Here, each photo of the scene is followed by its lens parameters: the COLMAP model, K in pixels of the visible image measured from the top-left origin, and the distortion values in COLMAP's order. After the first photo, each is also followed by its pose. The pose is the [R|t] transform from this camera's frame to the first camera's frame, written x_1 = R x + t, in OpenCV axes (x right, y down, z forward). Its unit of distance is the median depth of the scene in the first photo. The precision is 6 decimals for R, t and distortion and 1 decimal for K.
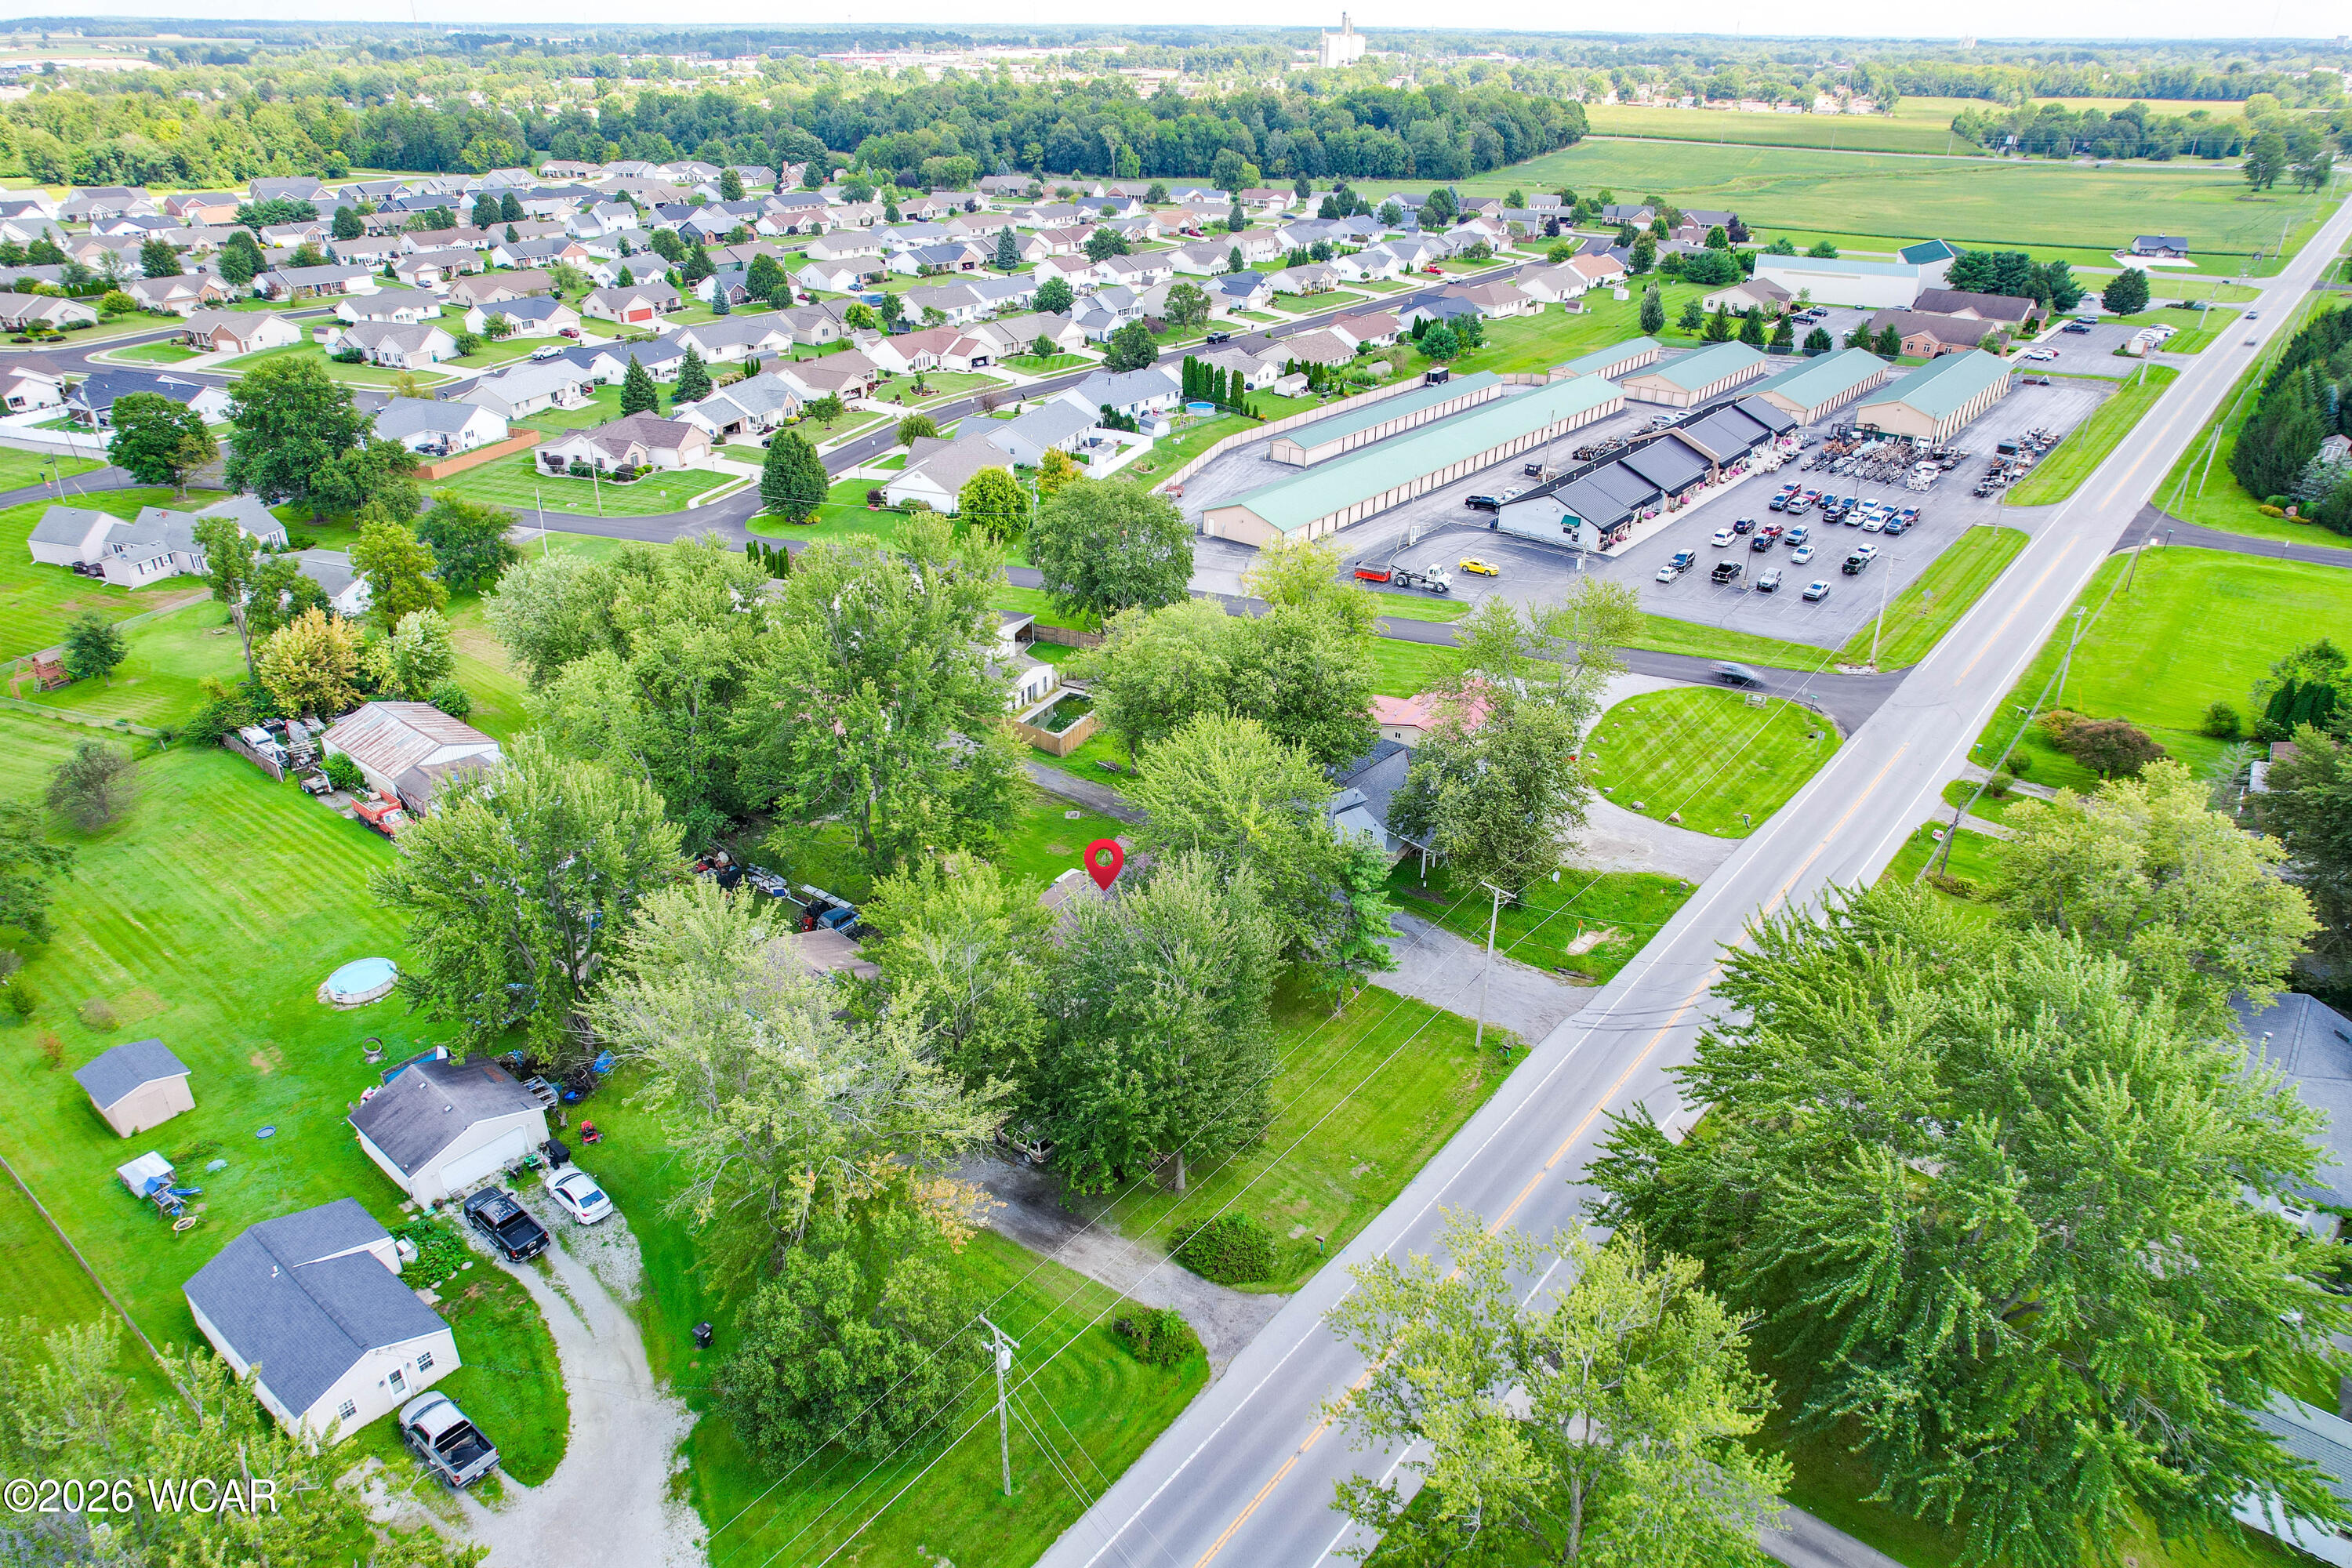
lens RADIAL K [[1497.3, 0, 1176.0], [0, 1497.3, 784.0], [0, 0, 1]] dist [-0.091340, 0.083848]
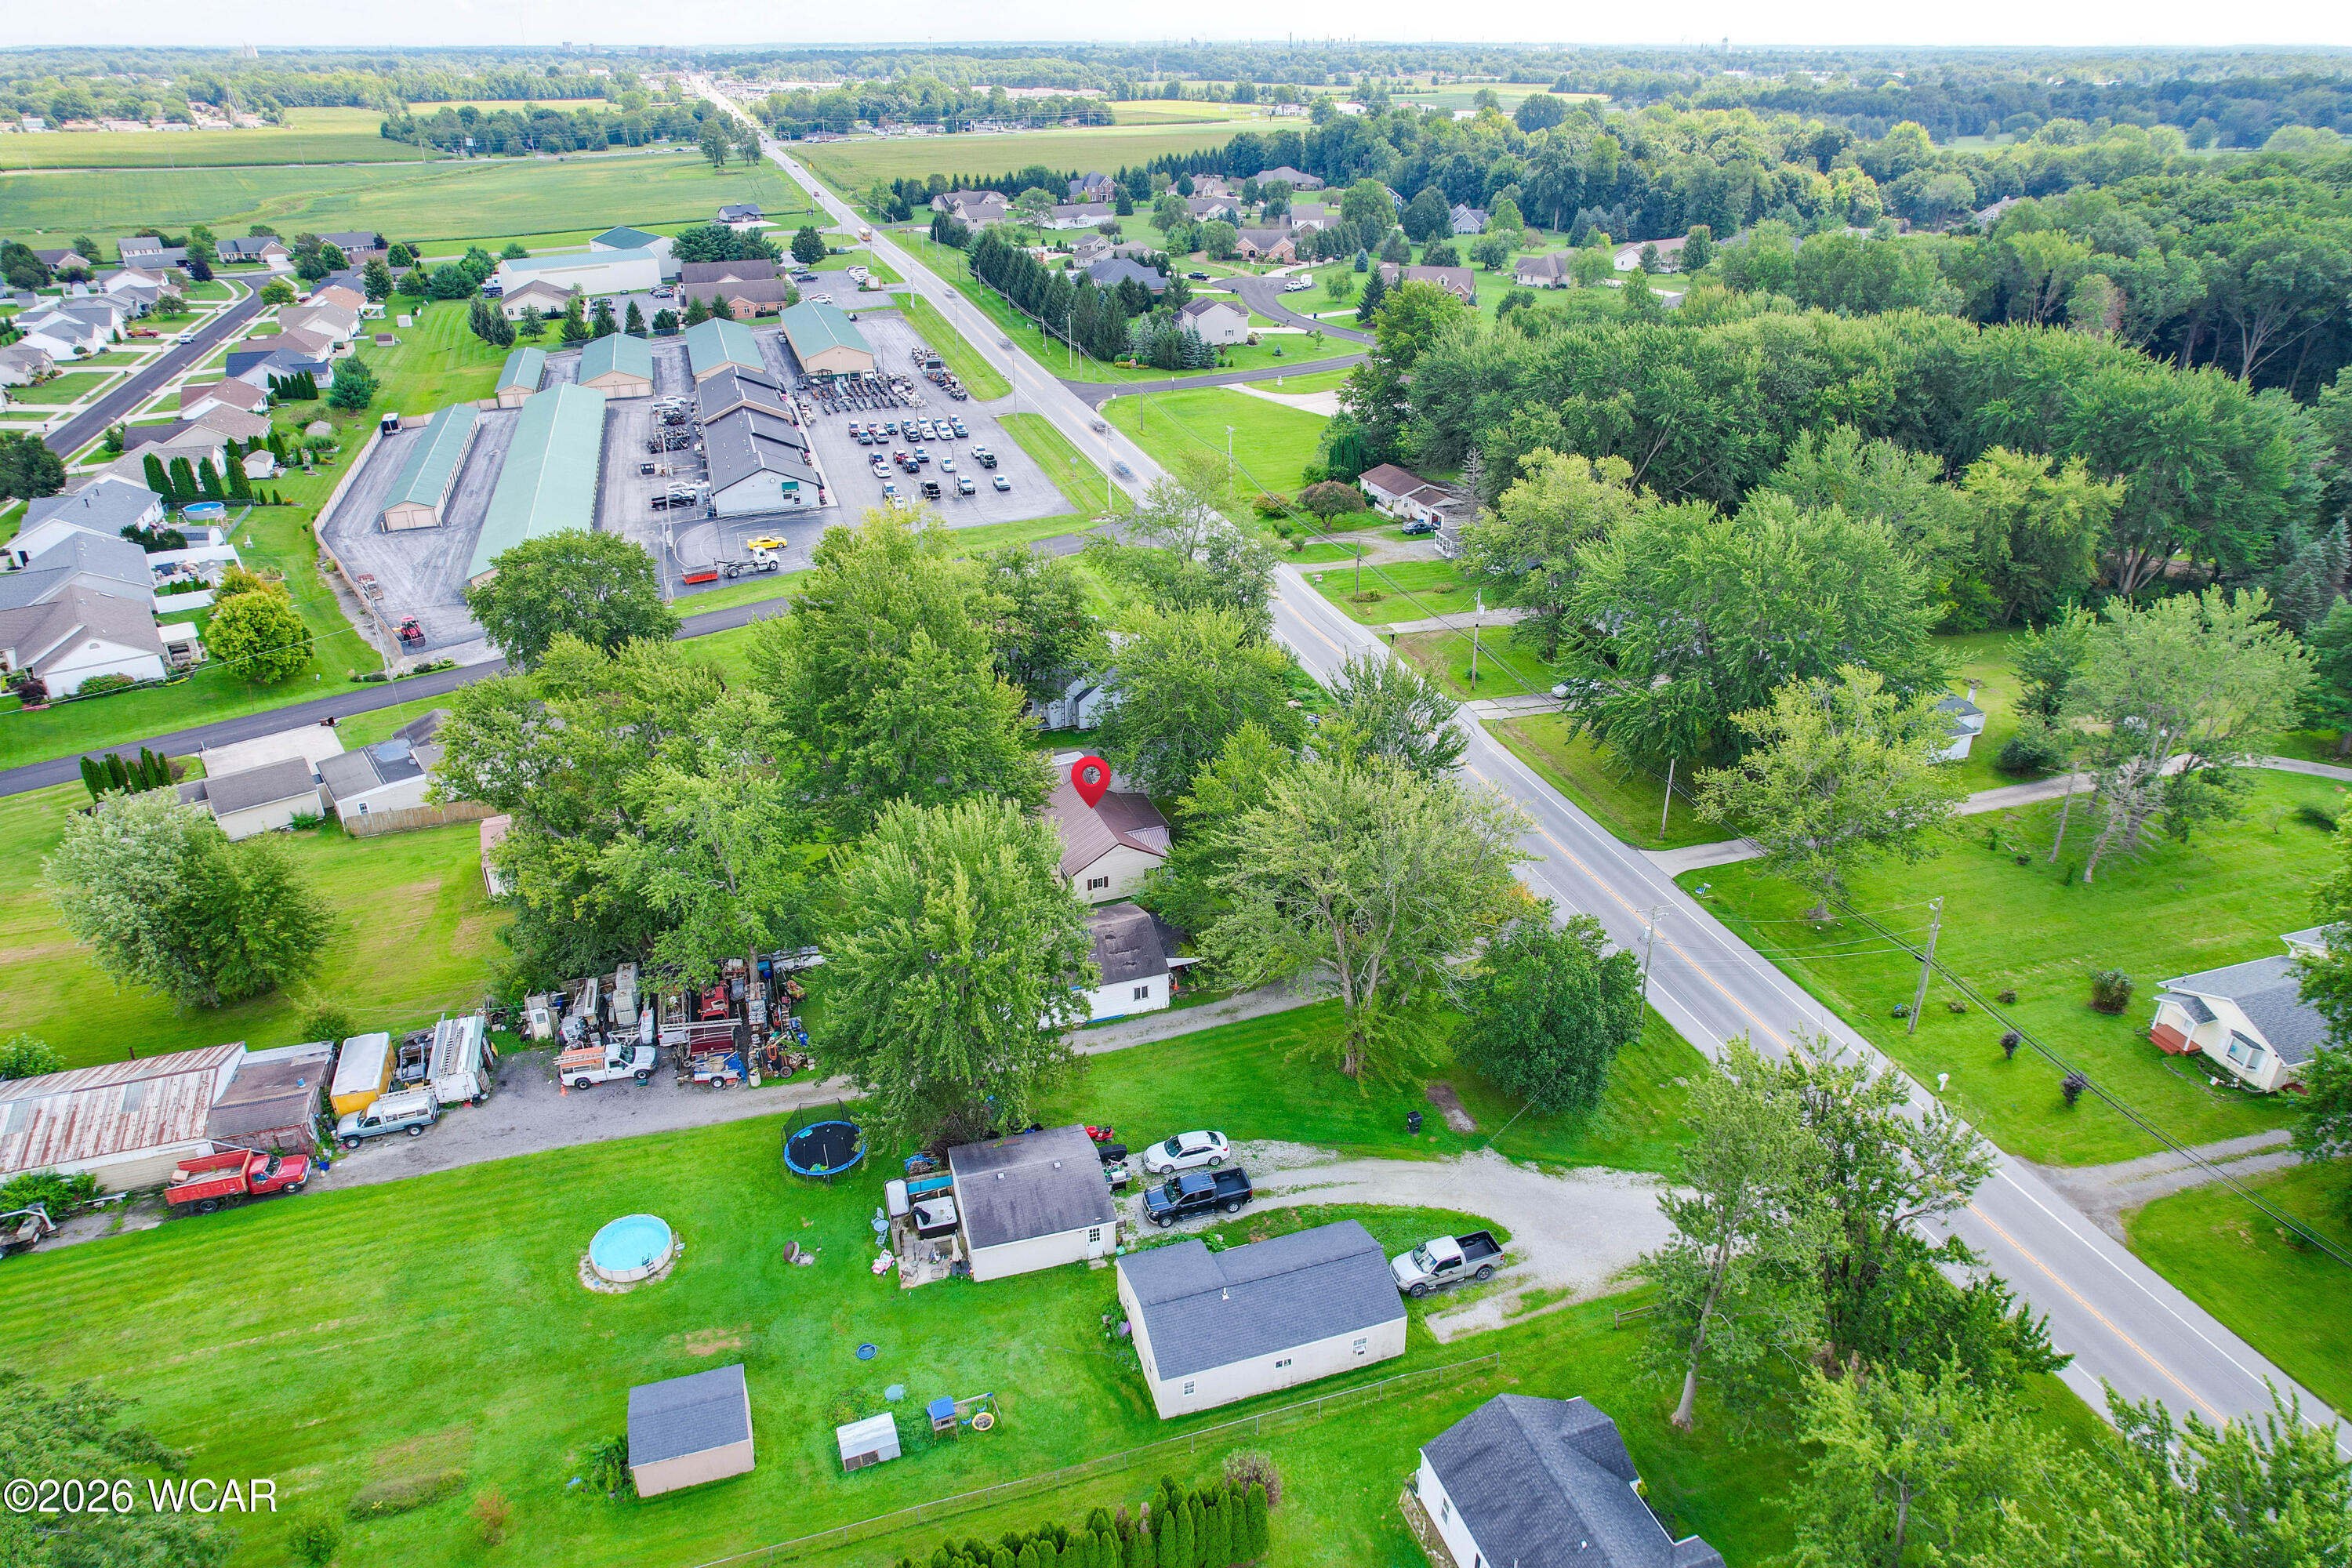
lens RADIAL K [[1497.3, 0, 1176.0], [0, 1497.3, 784.0], [0, 0, 1]] dist [-0.091340, 0.083848]
pose [[0.556693, -0.384012, 0.736633, -0.318011], [0.387301, 0.904449, 0.178802, -0.043540], [-0.734909, 0.185761, 0.652229, 0.079118]]
